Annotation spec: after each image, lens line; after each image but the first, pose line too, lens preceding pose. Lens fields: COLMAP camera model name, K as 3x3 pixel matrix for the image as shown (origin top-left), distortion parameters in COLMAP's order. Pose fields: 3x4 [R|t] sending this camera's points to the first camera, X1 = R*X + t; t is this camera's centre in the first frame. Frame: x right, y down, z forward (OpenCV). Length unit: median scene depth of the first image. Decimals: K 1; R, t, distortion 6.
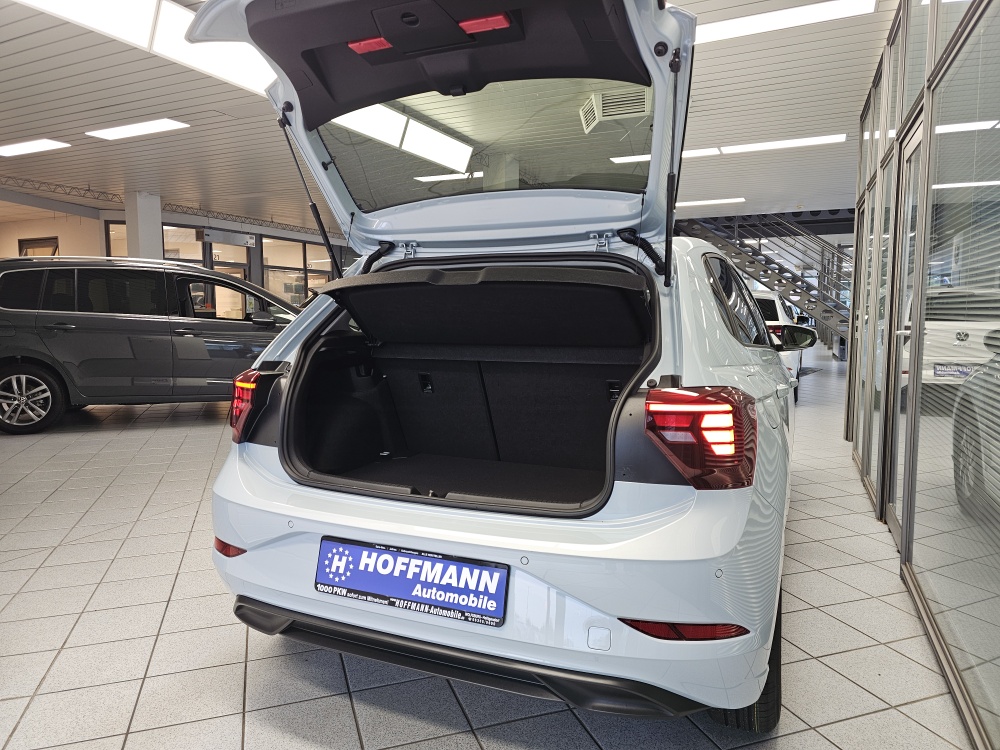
lens RADIAL K [[676.3, 0, 506.1], [0, 676.3, 356.3], [0, 0, 1]] dist [0.065001, -0.067523]
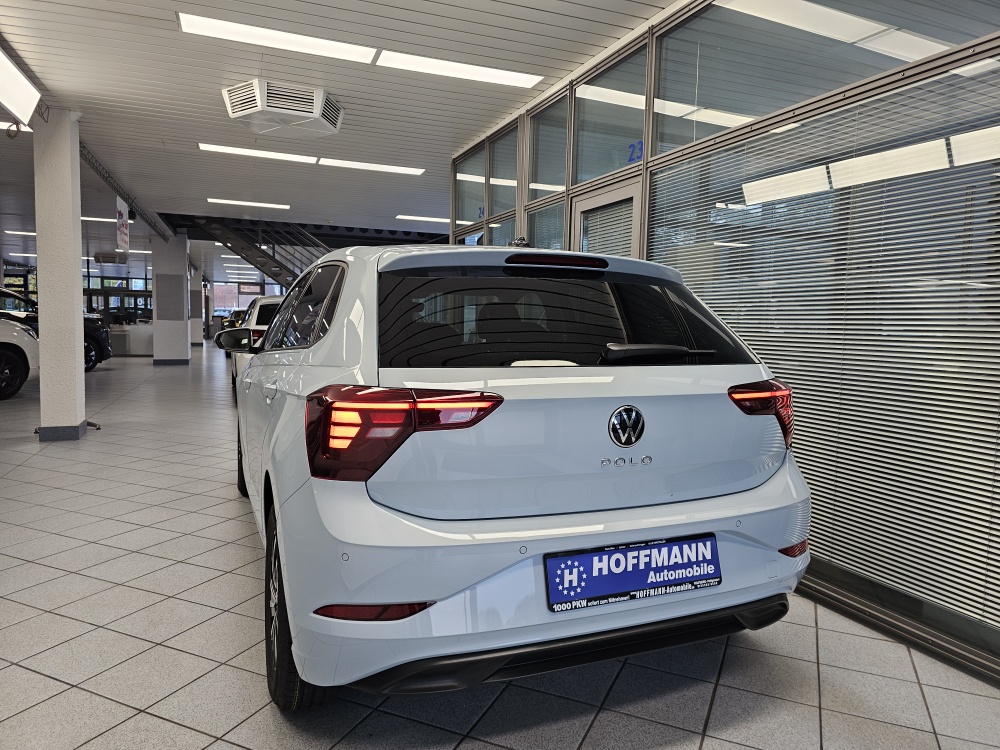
lens RADIAL K [[676.3, 0, 506.3], [0, 676.3, 358.9], [0, 0, 1]] dist [0.065001, -0.067523]
pose [[0.677253, -0.024480, 0.735343, -1.059666], [0.026137, 0.999616, 0.009206, -0.022017], [-0.735286, 0.012985, 0.677633, 0.416628]]
